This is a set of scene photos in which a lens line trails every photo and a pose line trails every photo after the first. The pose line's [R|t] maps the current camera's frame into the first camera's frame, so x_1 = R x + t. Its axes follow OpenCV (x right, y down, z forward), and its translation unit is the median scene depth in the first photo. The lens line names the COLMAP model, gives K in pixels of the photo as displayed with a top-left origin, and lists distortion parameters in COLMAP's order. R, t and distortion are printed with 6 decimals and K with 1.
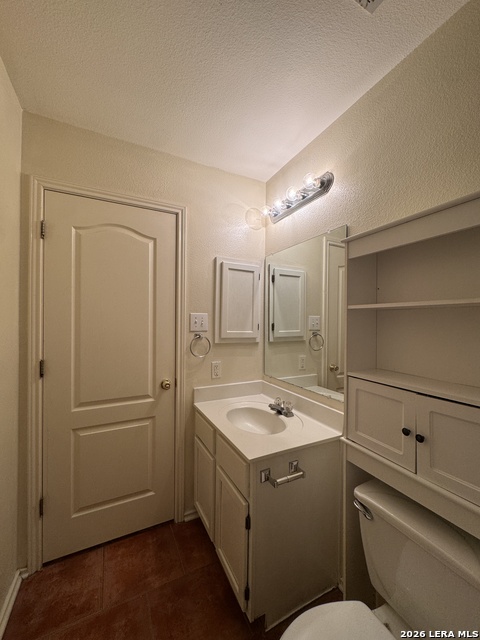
lens RADIAL K [[255.5, 0, 238.9], [0, 255.5, 319.8], [0, 0, 1]] dist [-0.004296, 0.000012]
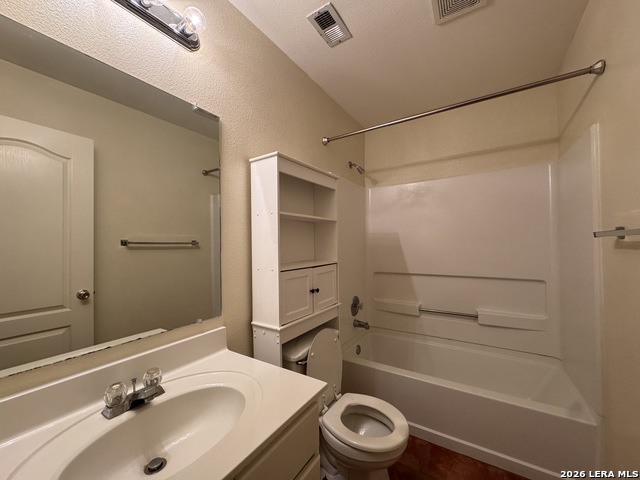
lens RADIAL K [[255.5, 0, 320.0], [0, 255.5, 238.4], [0, 0, 1]] dist [-0.004296, 0.000012]
pose [[-0.494142, -0.000099, 0.869381, -0.672594], [0.004670, 0.999985, 0.002769, 0.065225], [-0.869369, 0.005428, -0.494134, 1.421510]]
